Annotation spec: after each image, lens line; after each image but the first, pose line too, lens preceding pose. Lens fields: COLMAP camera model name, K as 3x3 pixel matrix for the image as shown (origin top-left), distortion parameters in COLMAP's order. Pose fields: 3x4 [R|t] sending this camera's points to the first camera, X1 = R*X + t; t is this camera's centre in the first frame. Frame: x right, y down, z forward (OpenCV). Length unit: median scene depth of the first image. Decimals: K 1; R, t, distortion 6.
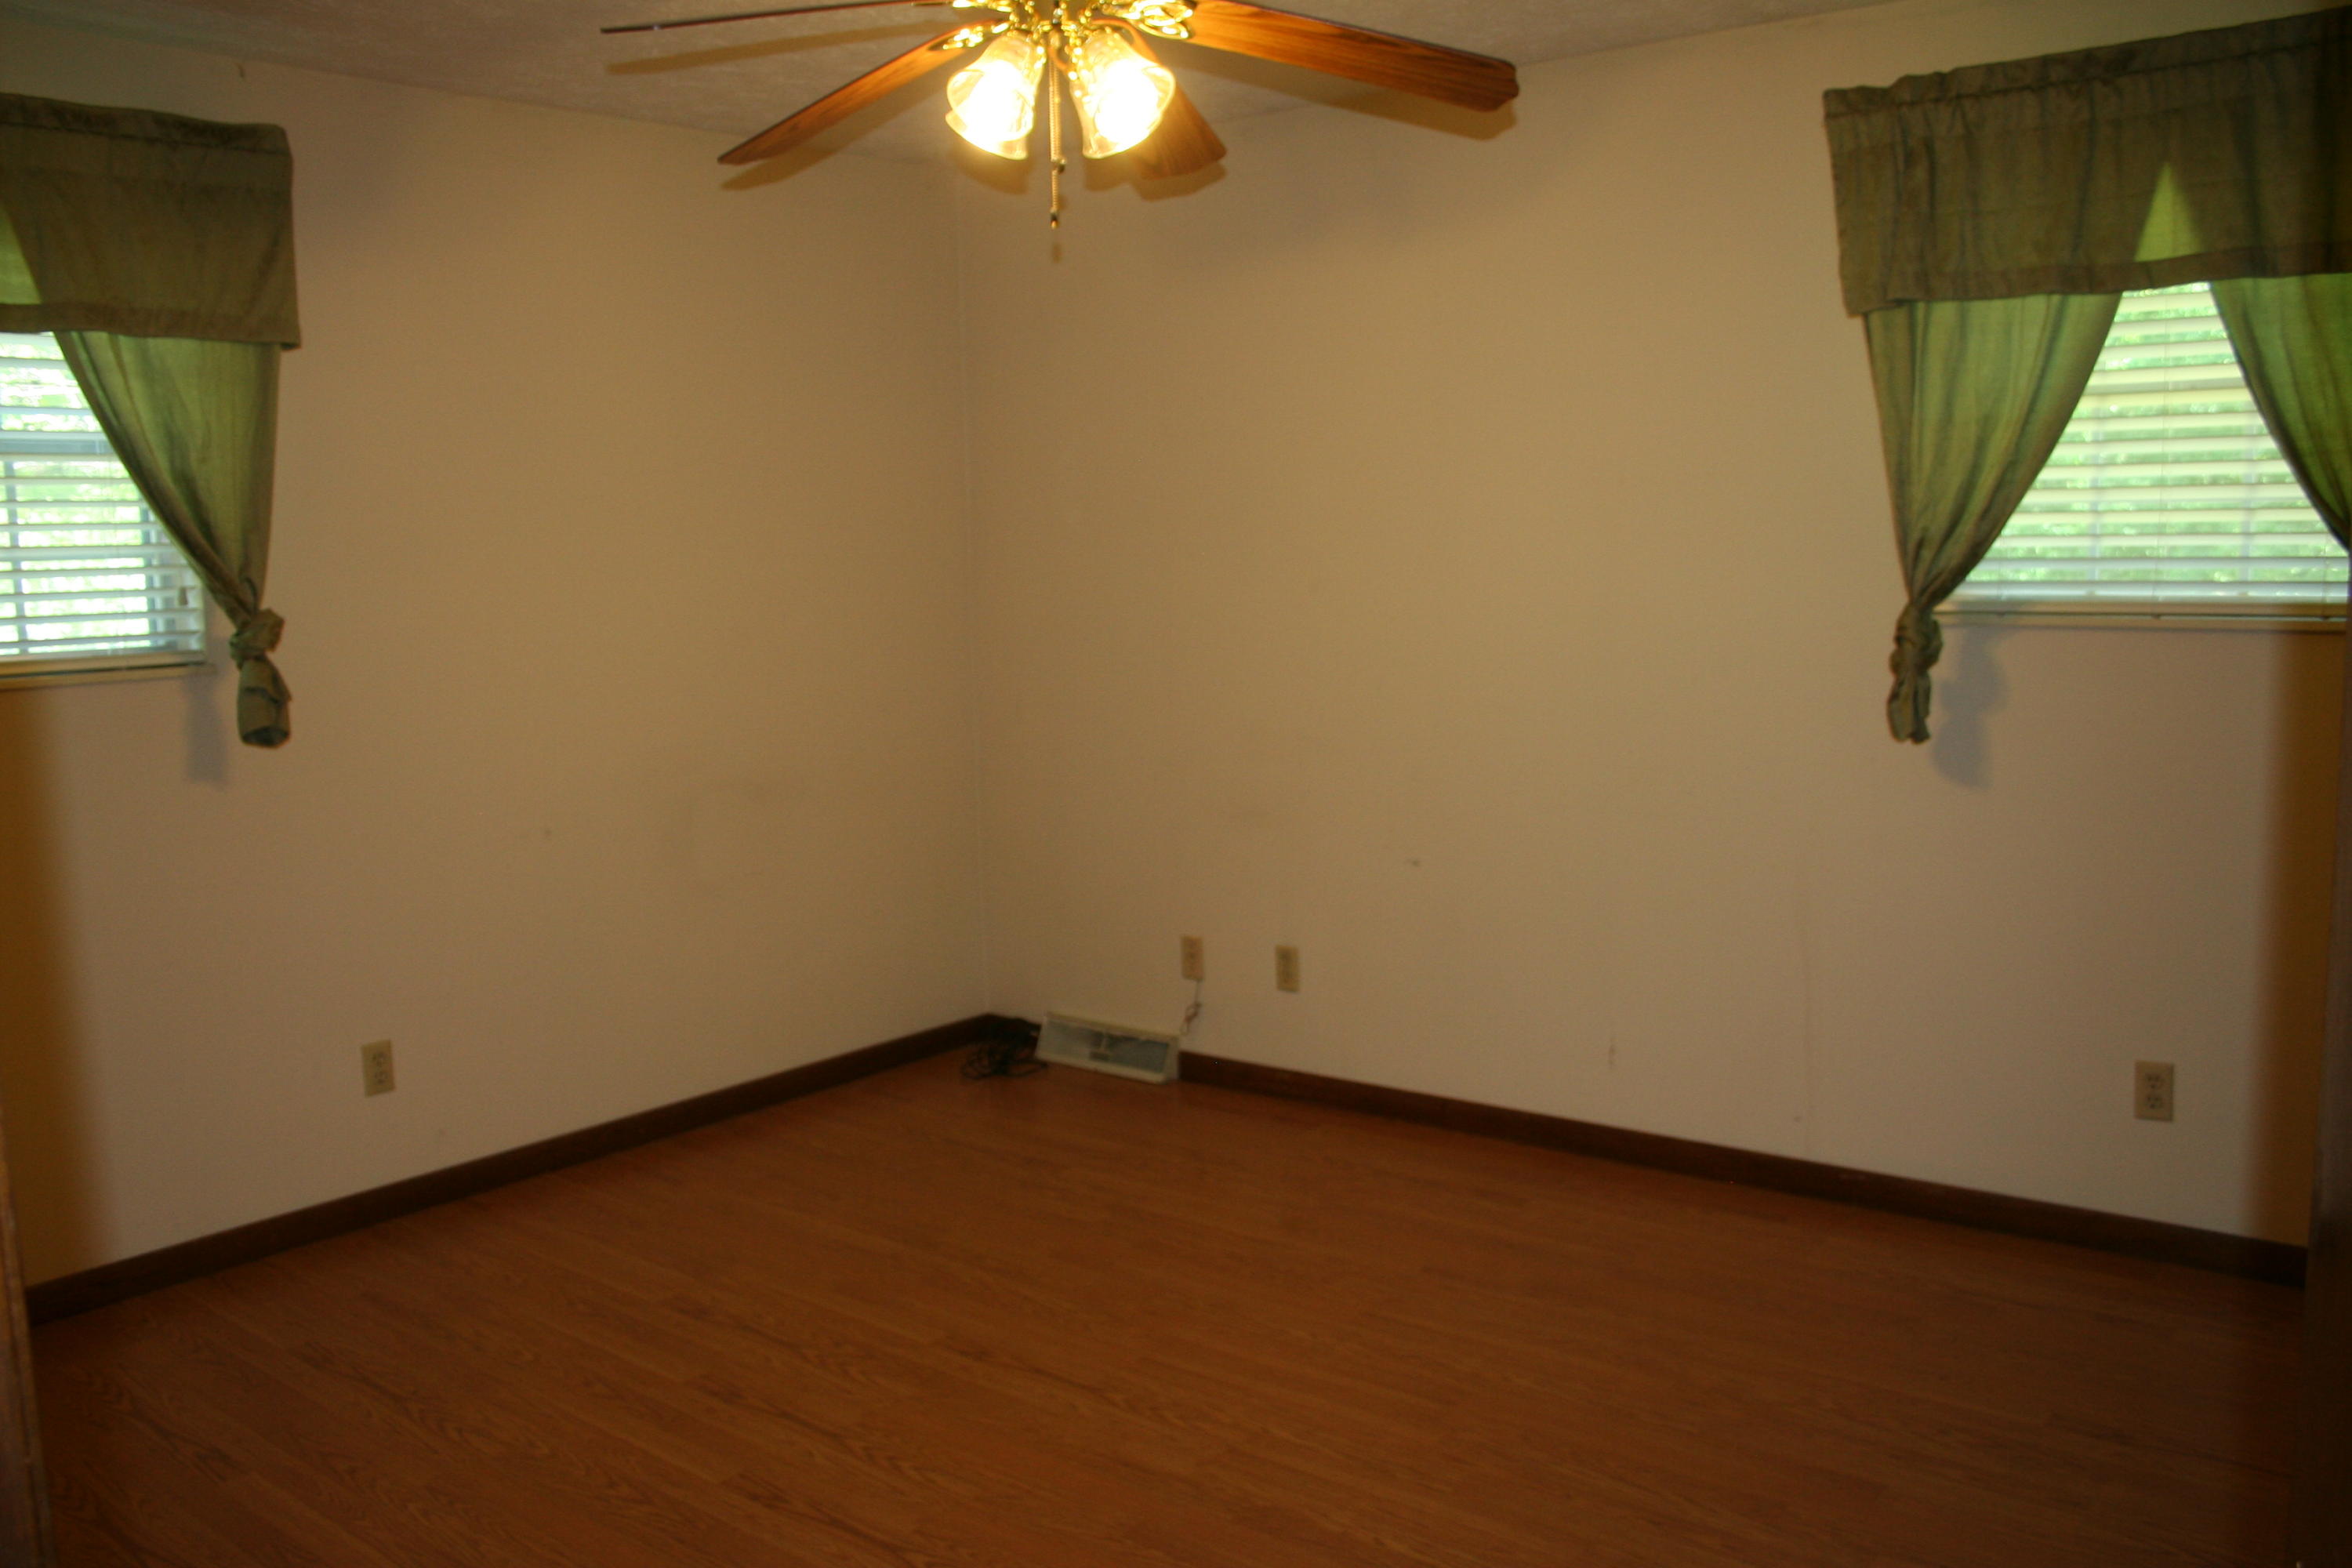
lens RADIAL K [[1952.0, 0, 1158.8], [0, 1952.0, 787.6], [0, 0, 1]] dist [-0.160464, 0.138609]
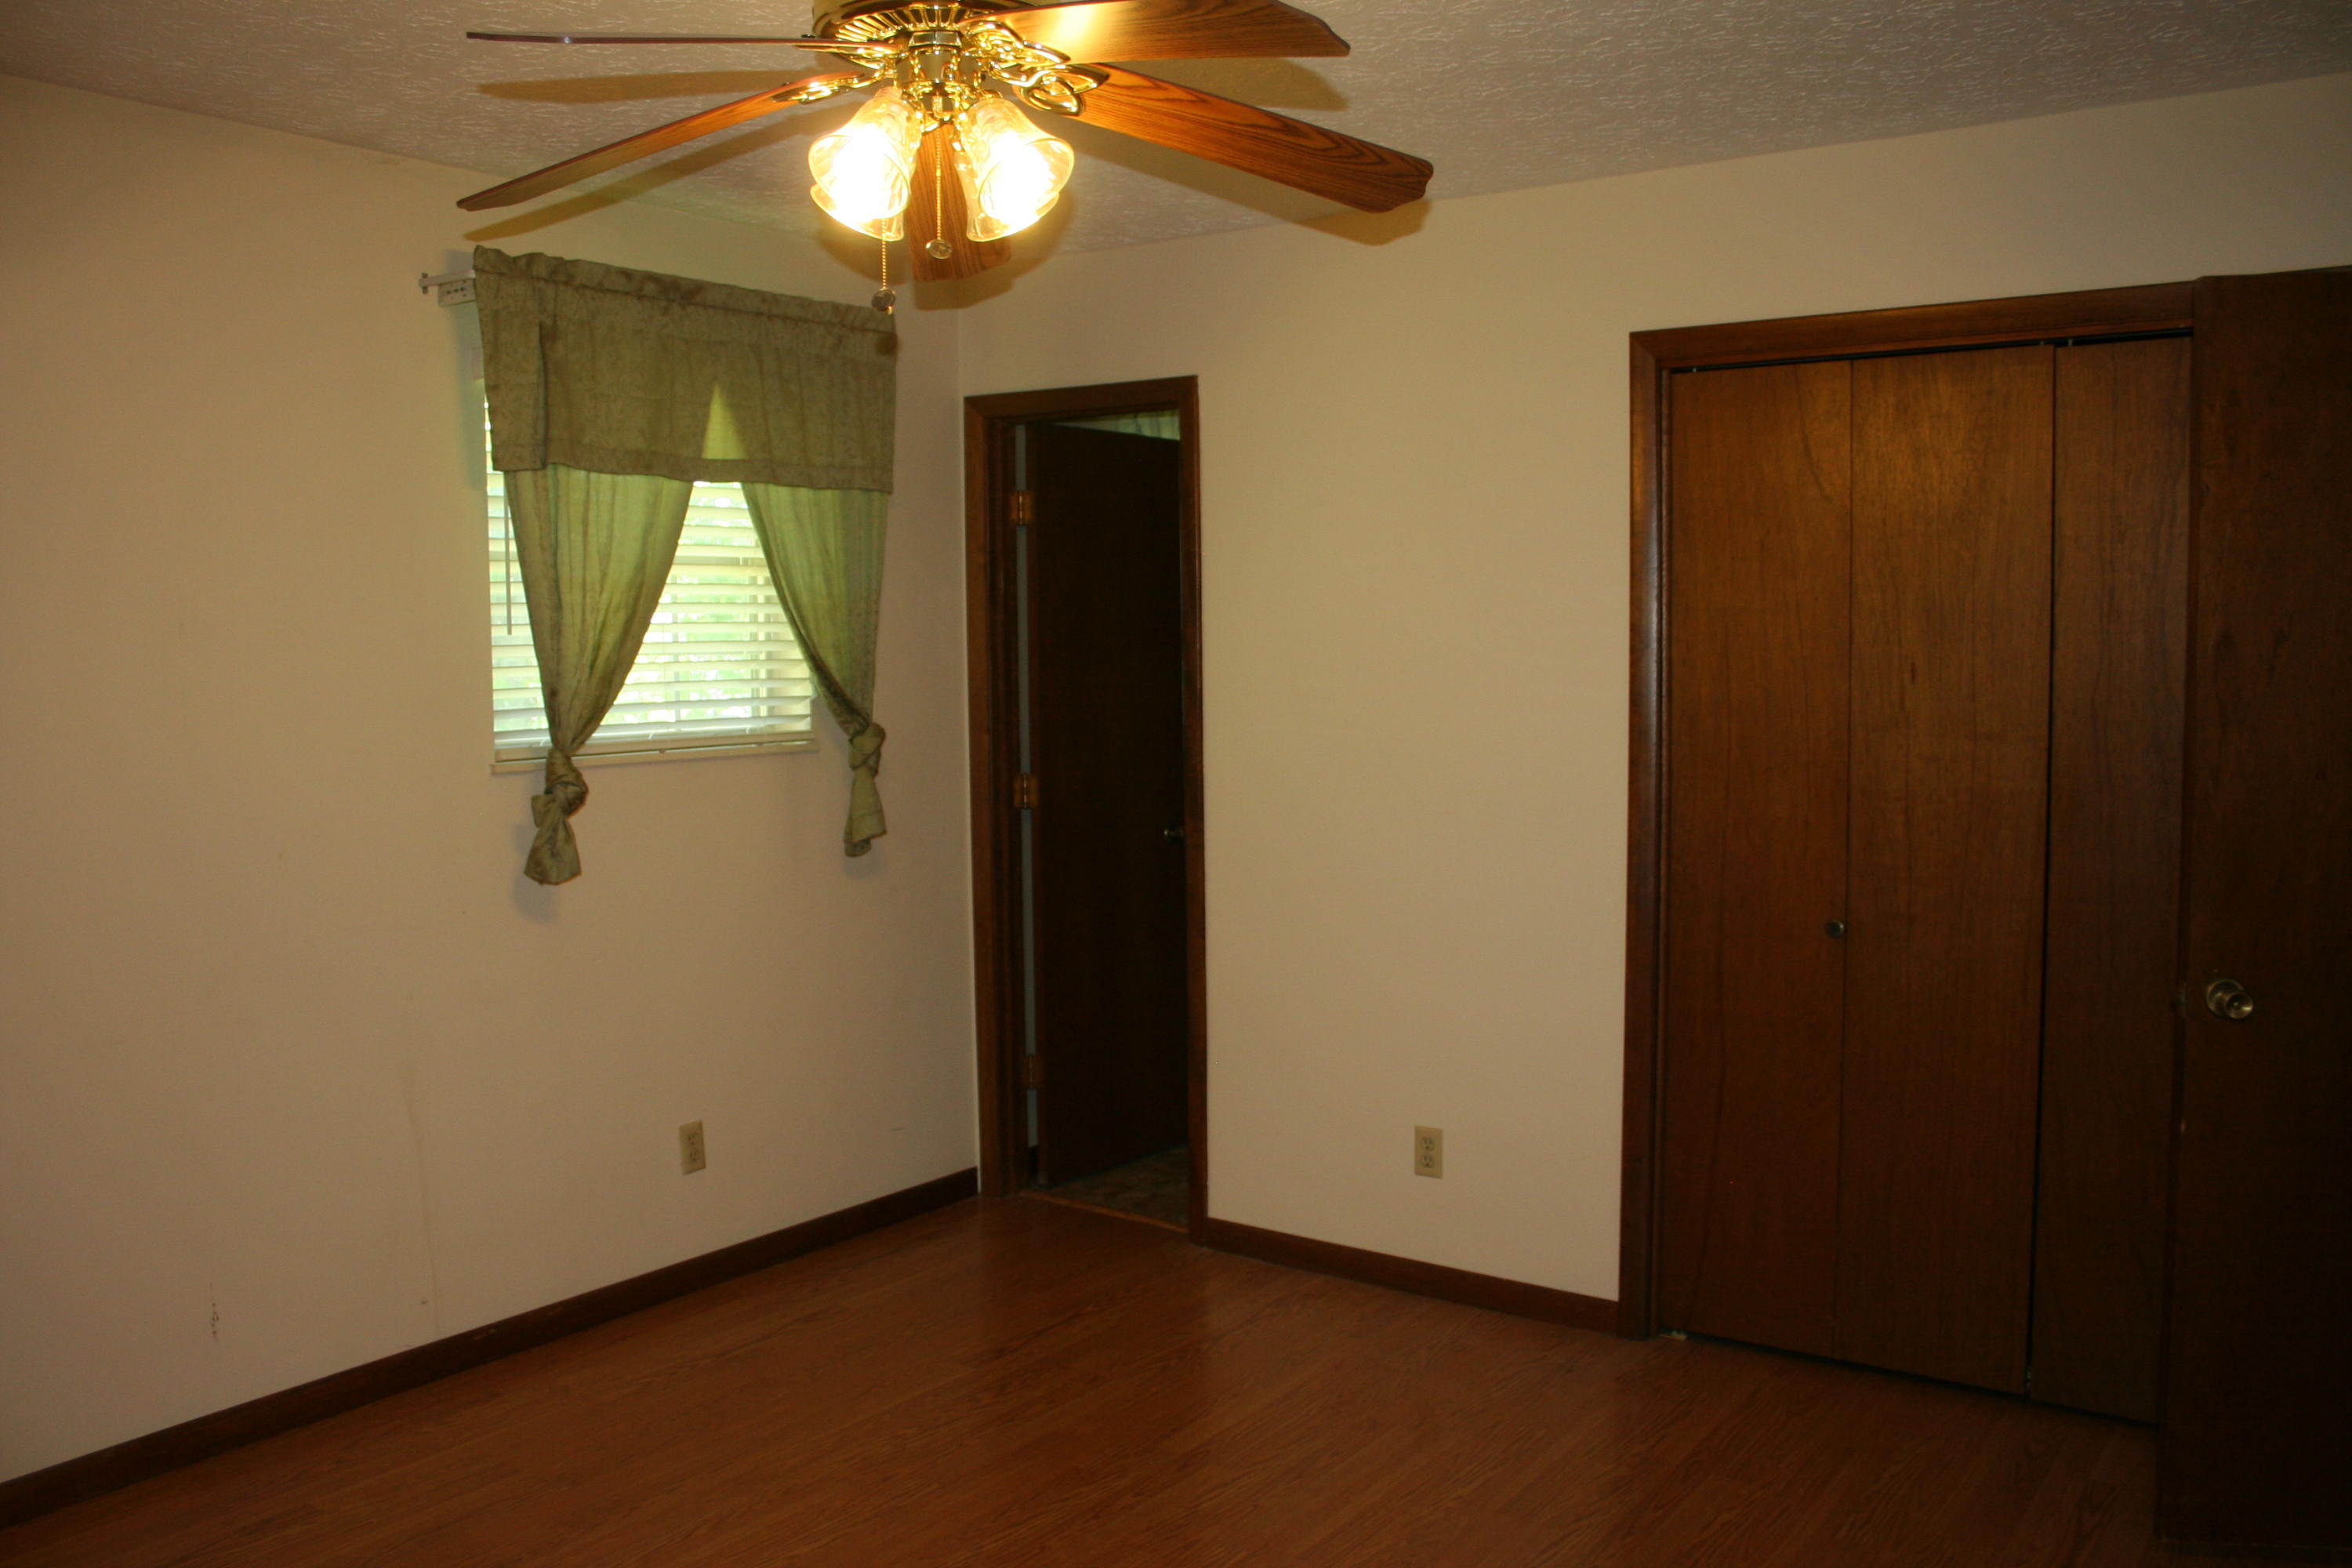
lens RADIAL K [[1952.0, 0, 1158.8], [0, 1952.0, 787.6], [0, 0, 1]] dist [-0.160464, 0.138609]
pose [[-0.059436, -0.045203, 0.997208, -0.743965], [0.142153, 0.988410, 0.053277, -0.093627], [-0.988059, 0.144923, -0.052321, 0.798253]]
